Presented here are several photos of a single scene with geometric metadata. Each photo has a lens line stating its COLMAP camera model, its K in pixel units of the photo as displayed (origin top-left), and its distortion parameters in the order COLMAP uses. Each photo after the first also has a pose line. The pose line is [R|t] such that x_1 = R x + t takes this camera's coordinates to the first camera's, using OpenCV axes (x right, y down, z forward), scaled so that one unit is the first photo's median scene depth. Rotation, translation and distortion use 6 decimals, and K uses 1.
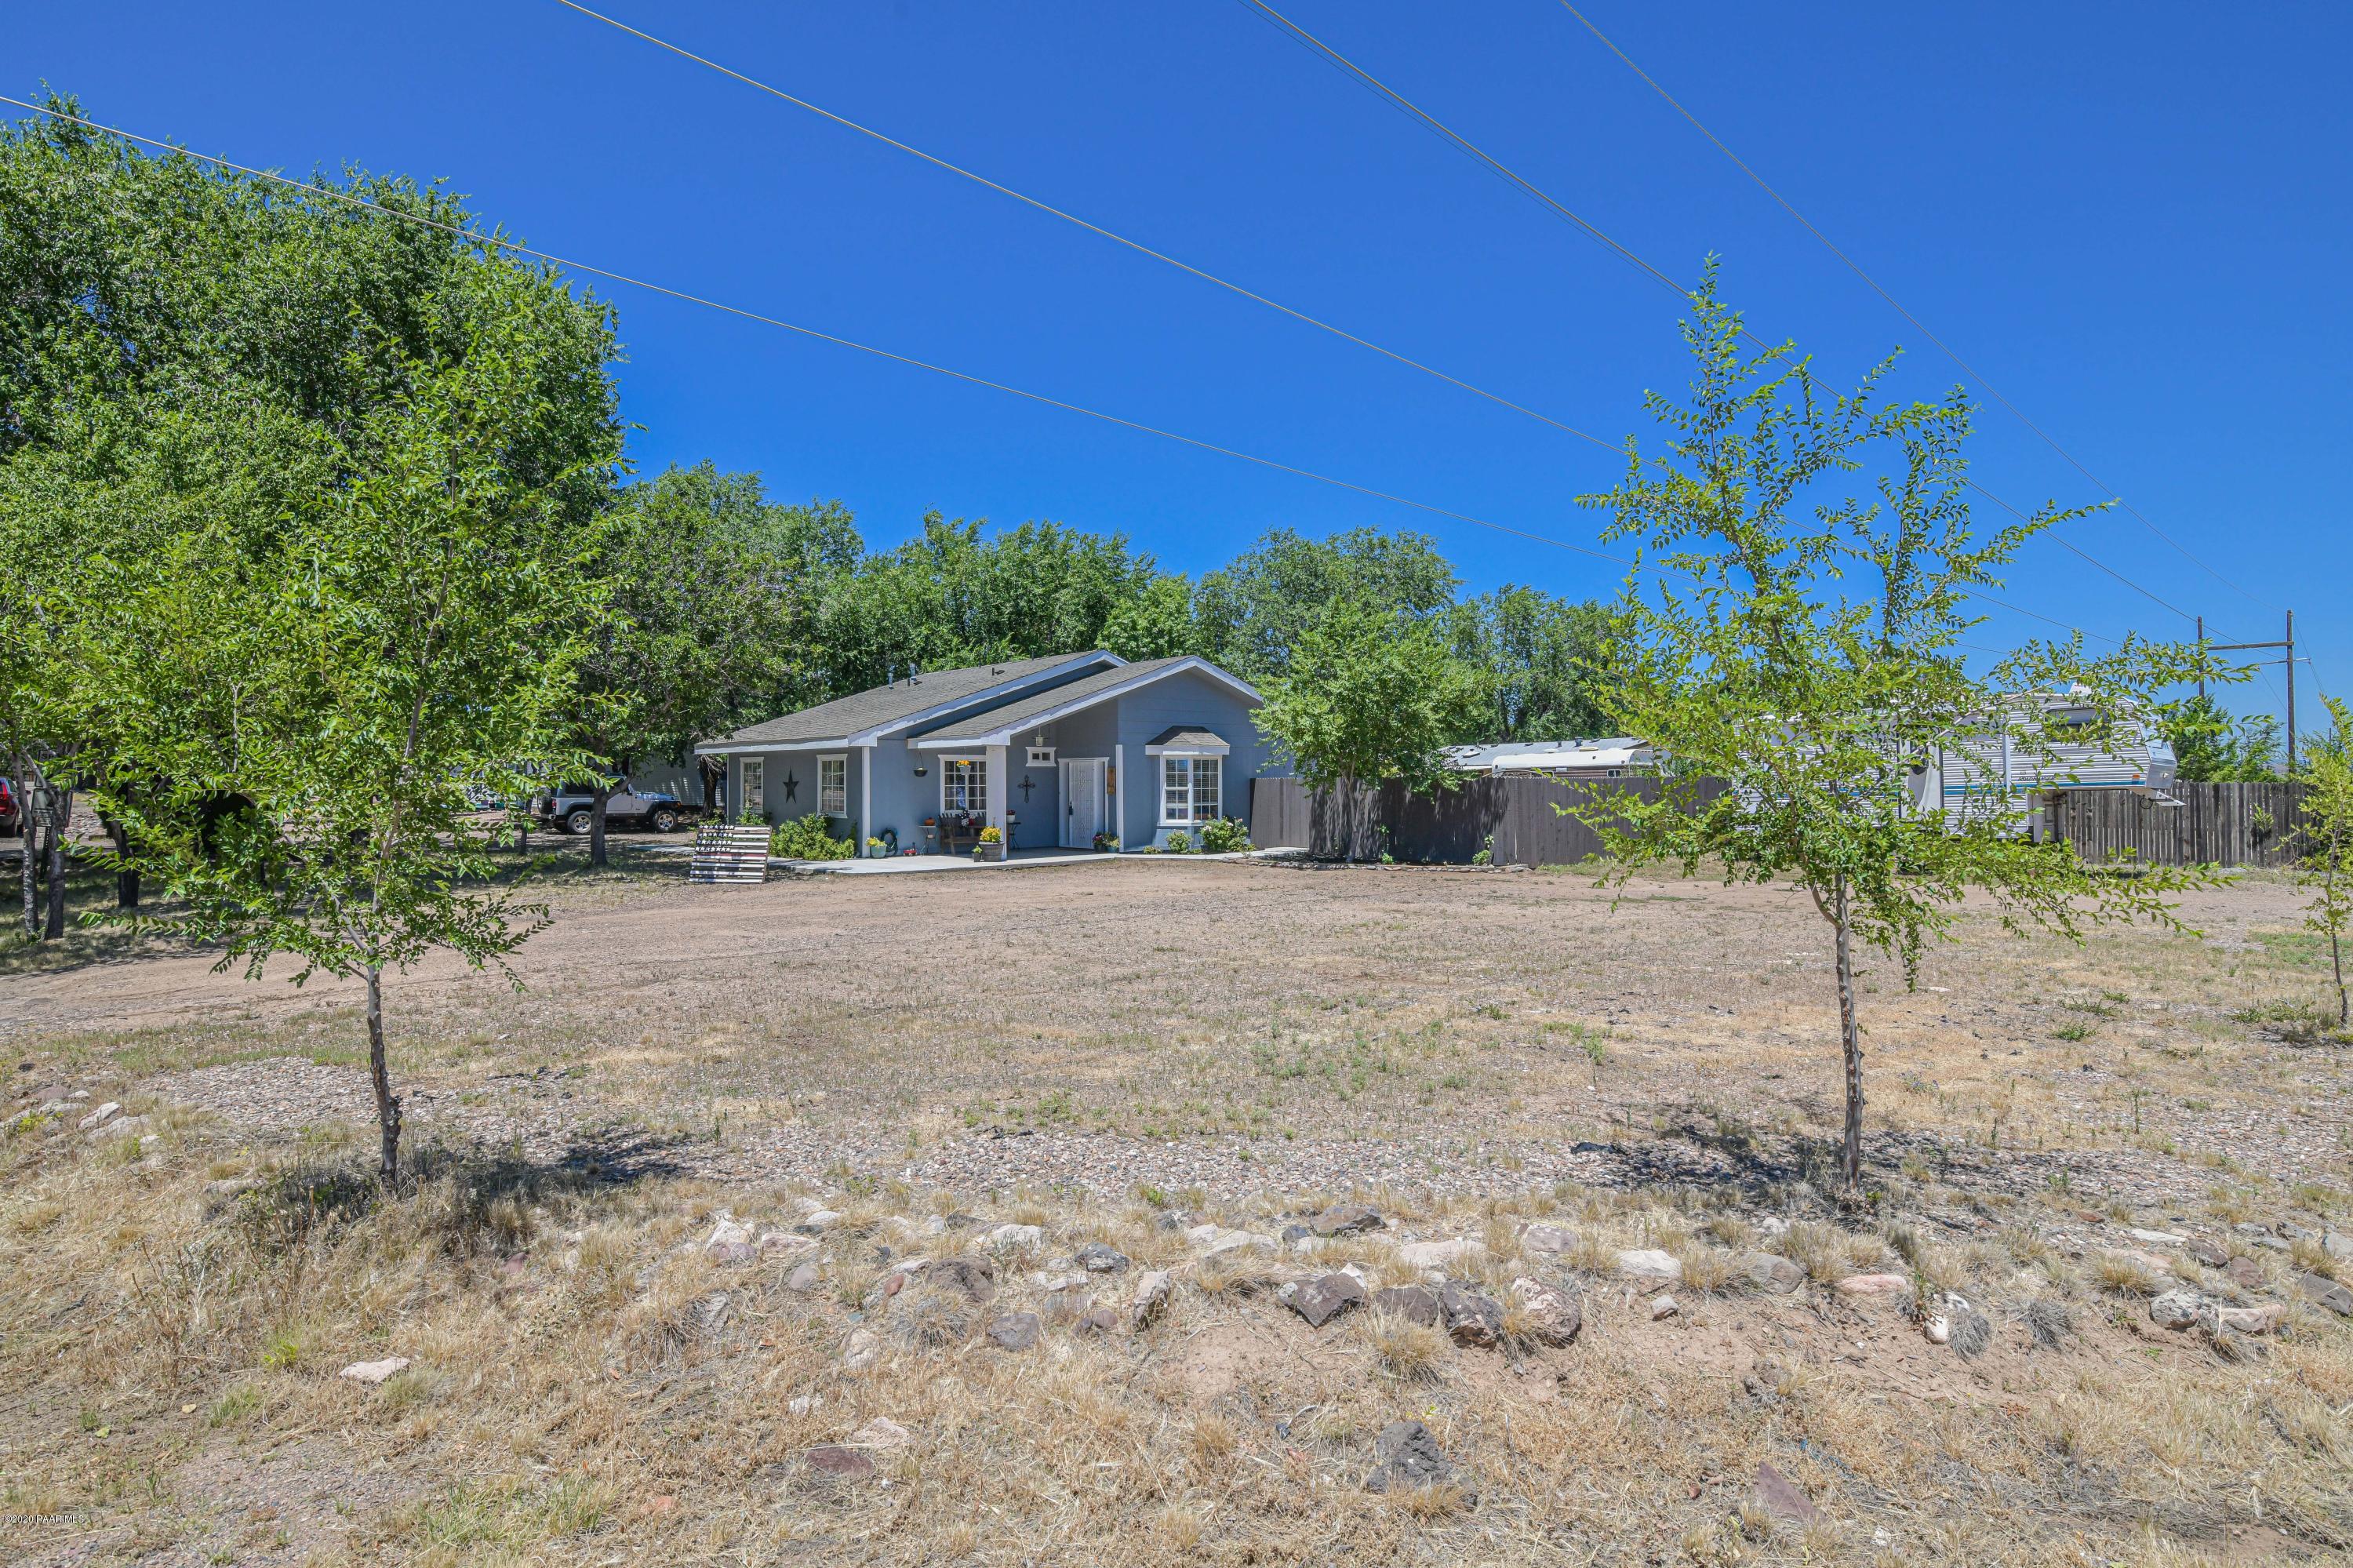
lens RADIAL K [[1222.0, 0, 1163.1], [0, 1222.0, 784.0], [0, 0, 1]] dist [-0.014740, 0.001592]
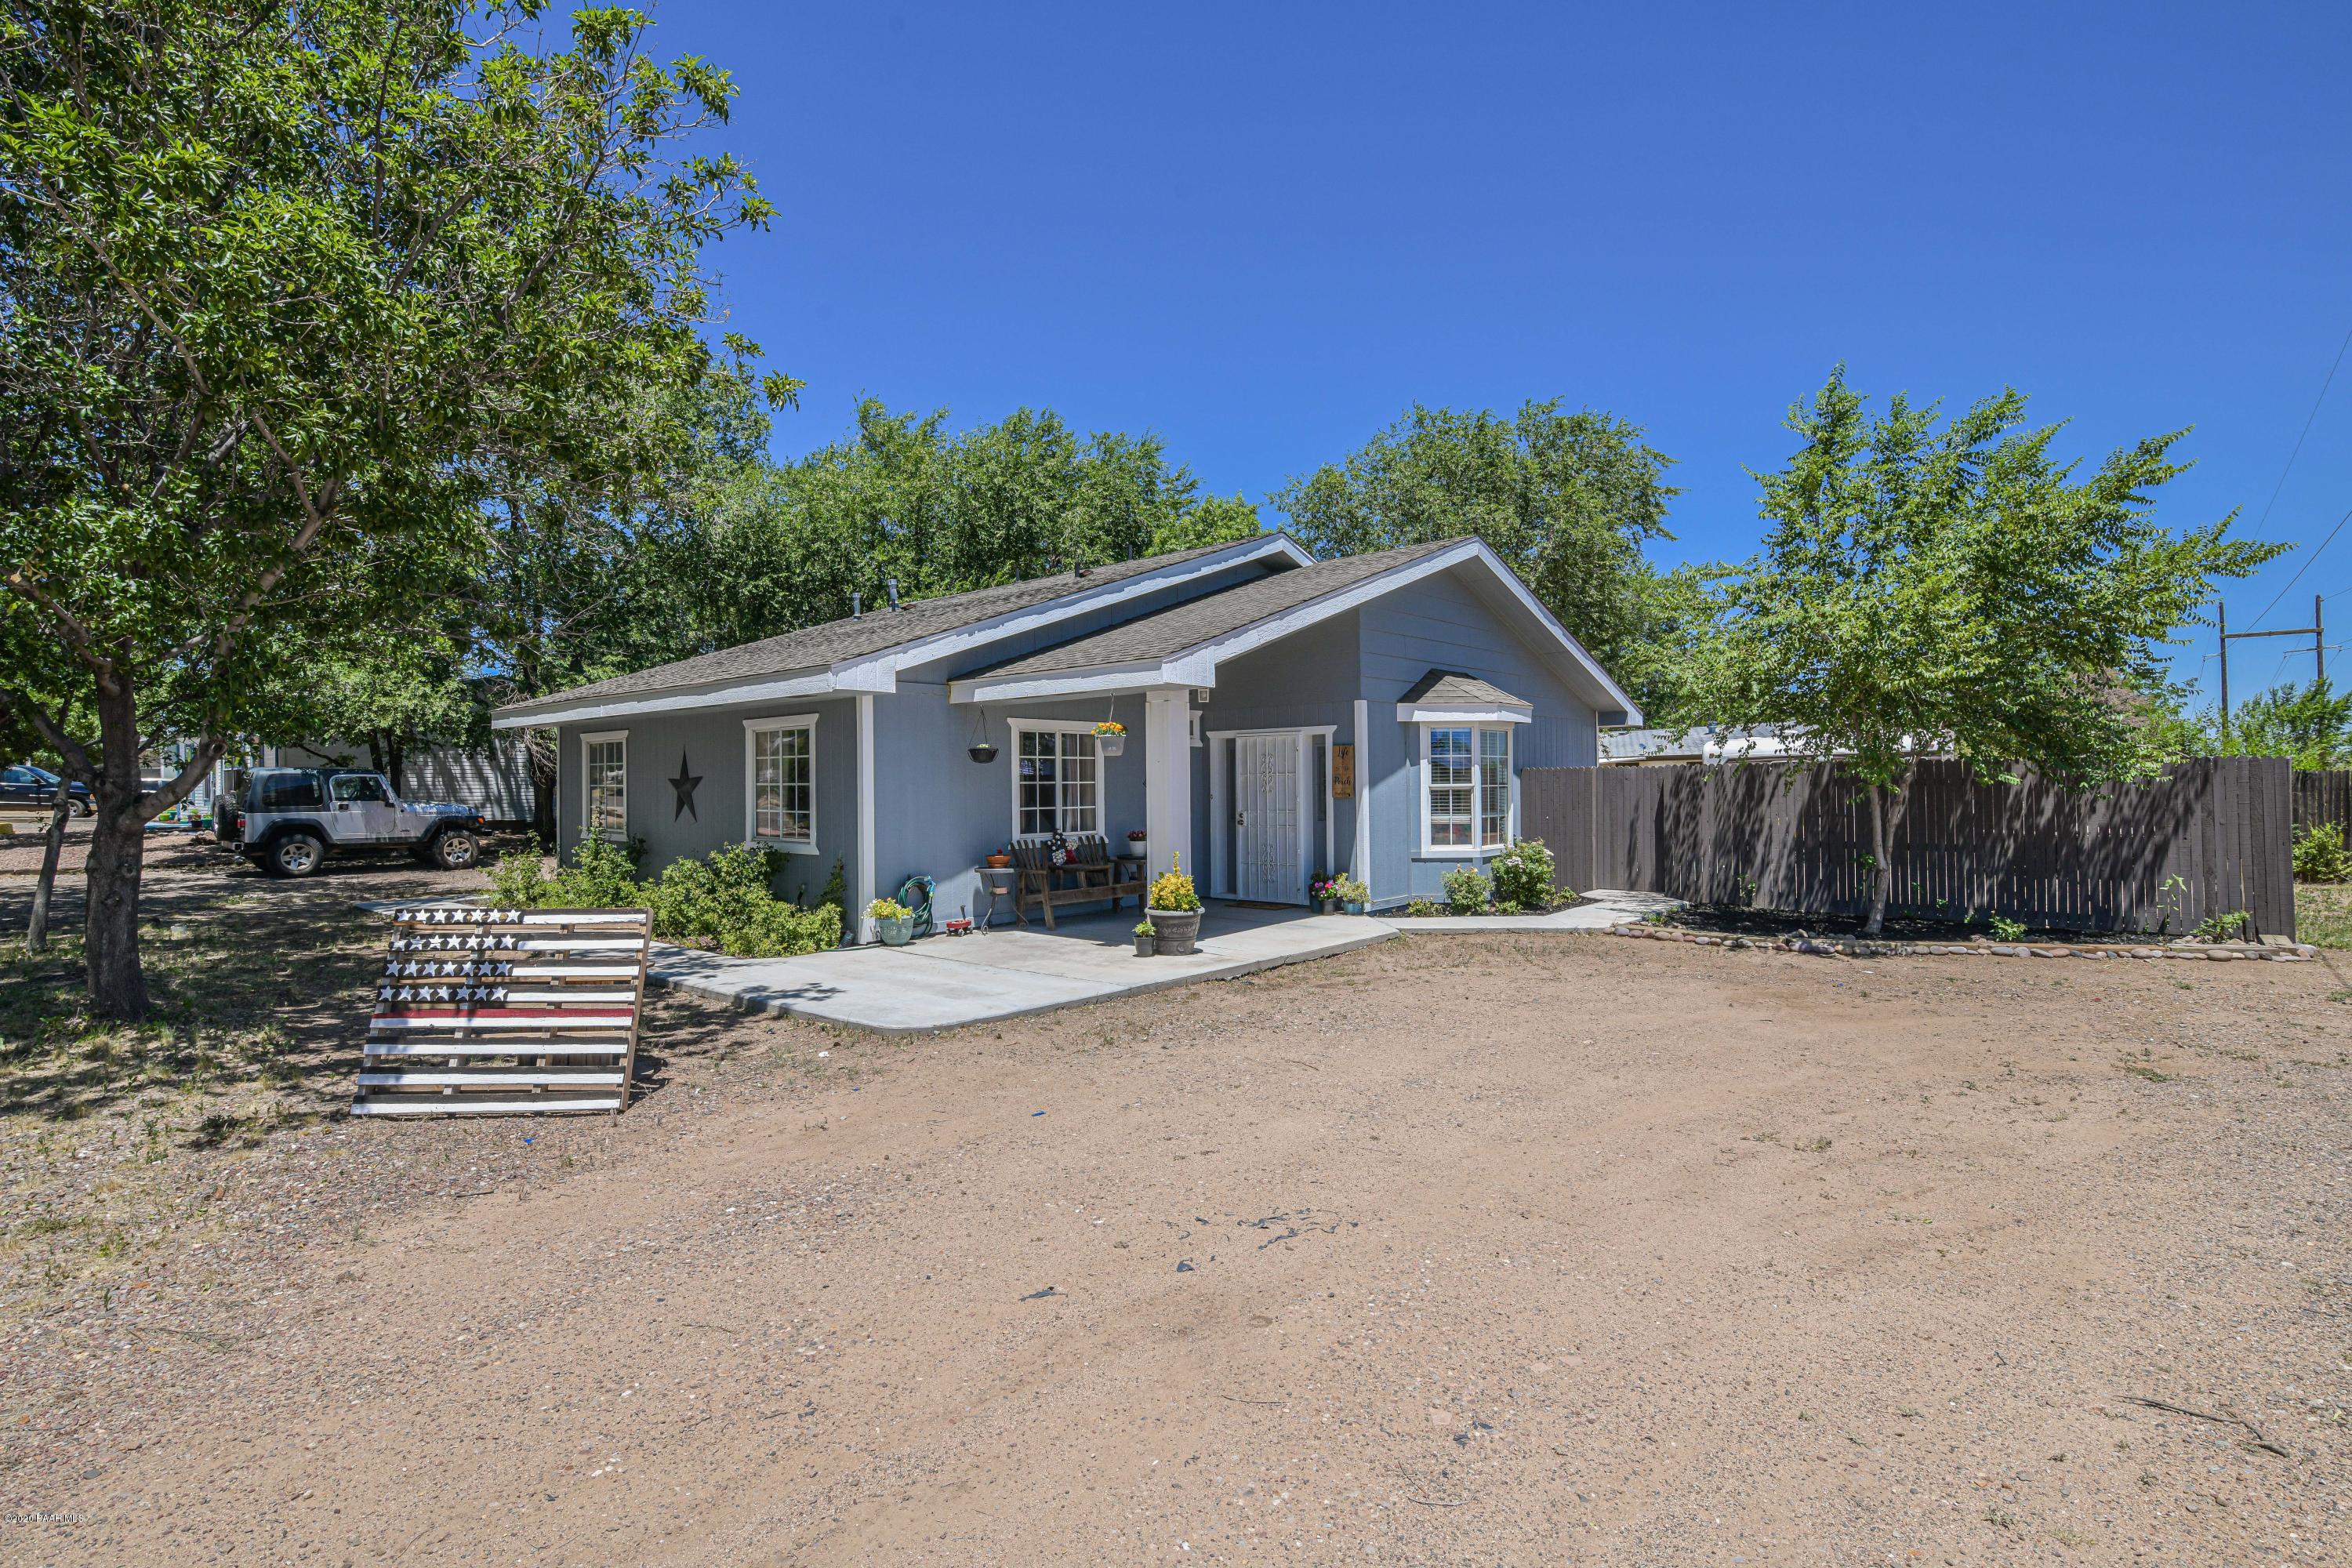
lens RADIAL K [[1221.5, 0, 1193.3], [0, 1221.5, 788.9], [0, 0, 1]] dist [-0.014740, 0.001592]
pose [[0.993050, -0.007445, 0.117459, -0.165040], [0.007526, 0.999972, -0.000246, 0.004448], [-0.117453, 0.001129, 0.993078, 0.507169]]
